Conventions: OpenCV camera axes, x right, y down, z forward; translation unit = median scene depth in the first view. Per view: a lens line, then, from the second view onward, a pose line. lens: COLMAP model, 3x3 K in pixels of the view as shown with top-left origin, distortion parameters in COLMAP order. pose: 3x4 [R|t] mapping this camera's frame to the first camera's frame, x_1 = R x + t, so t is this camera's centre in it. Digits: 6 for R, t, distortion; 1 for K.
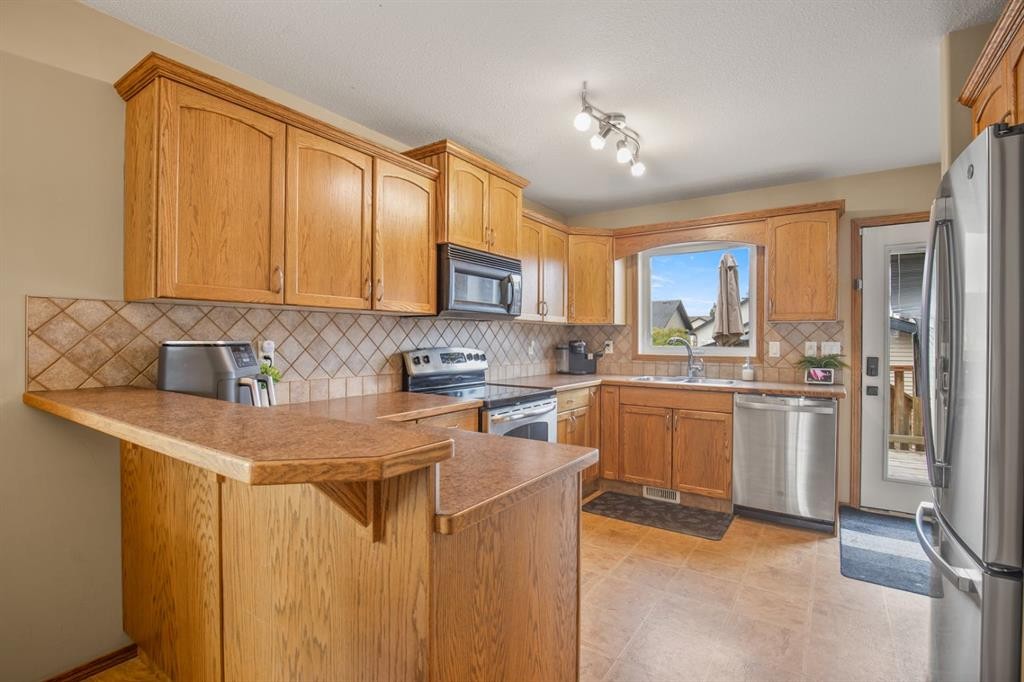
lens RADIAL K [[488.9, 0, 514.8], [0, 488.9, 338.2], [0, 0, 1]] dist [-0.025002, 0.001280]
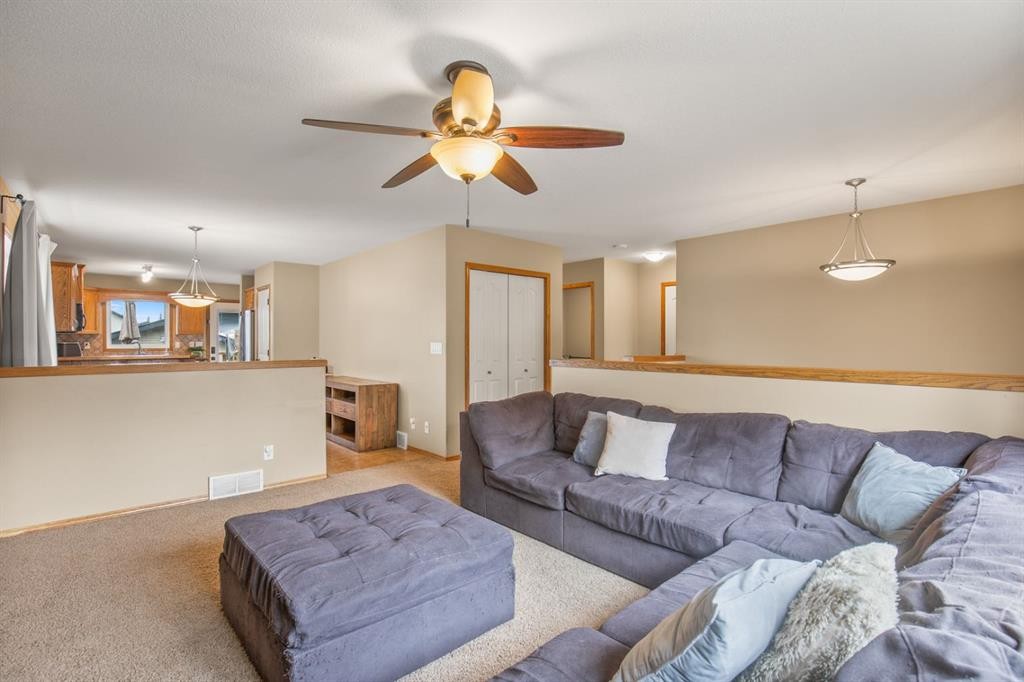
lens RADIAL K [[488.9, 0, 514.5], [0, 488.9, 342.8], [0, 0, 1]] dist [-0.025002, 0.001280]
pose [[0.249396, -0.008470, 0.968365, -1.558340], [0.000672, 0.999963, 0.008573, -0.009232], [-0.968401, -0.001487, 0.249393, -1.418237]]
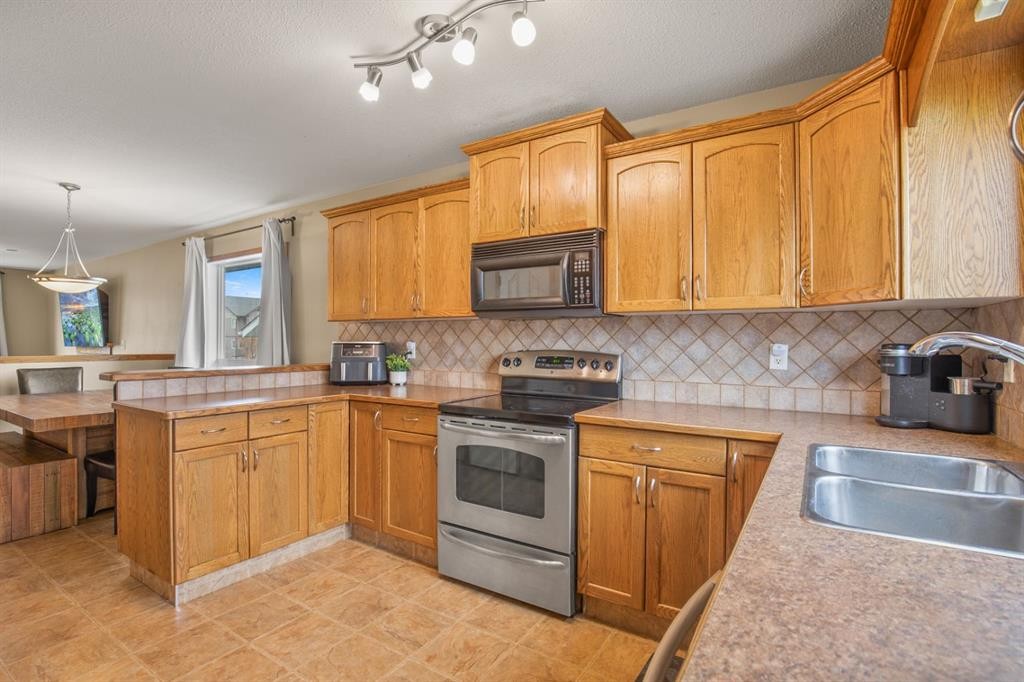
lens RADIAL K [[488.9, 0, 515.2], [0, 488.9, 343.4], [0, 0, 1]] dist [-0.025002, 0.001280]
pose [[0.017412, -0.005581, -0.999833, 0.666288], [-0.004286, 0.999975, -0.005656, 0.010394], [0.999839, 0.004384, 0.017388, 0.822252]]
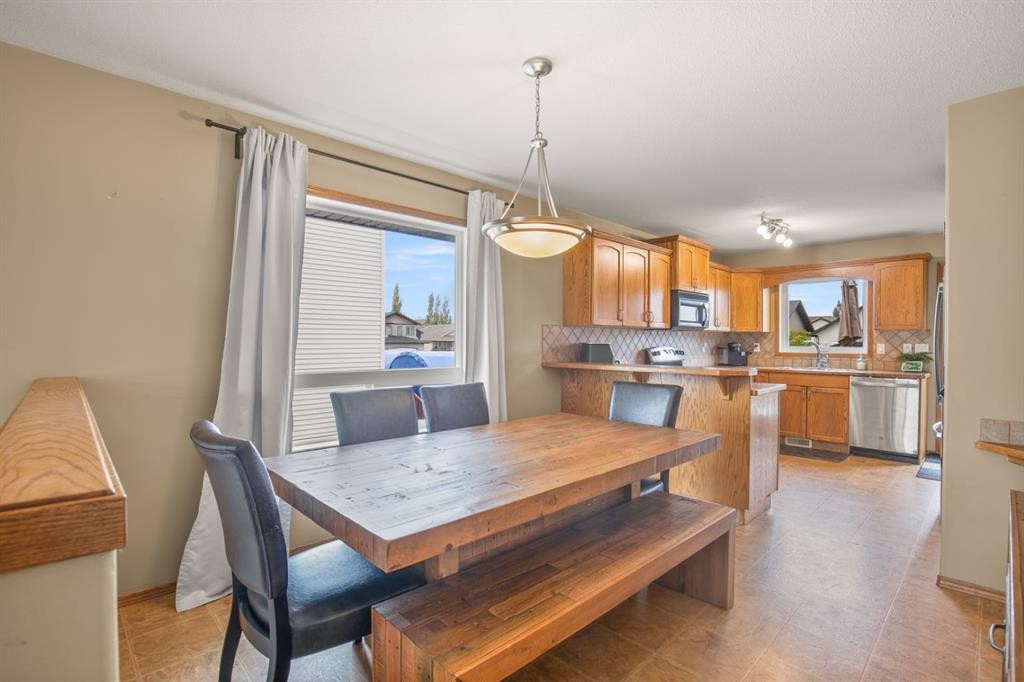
lens RADIAL K [[488.9, 0, 514.8], [0, 488.9, 342.2], [0, 0, 1]] dist [-0.025002, 0.001280]
pose [[0.979658, 0.001331, -0.200672, -0.282588], [-0.000461, 0.999990, 0.004383, -0.003421], [0.200676, -0.004202, 0.979649, -0.708926]]
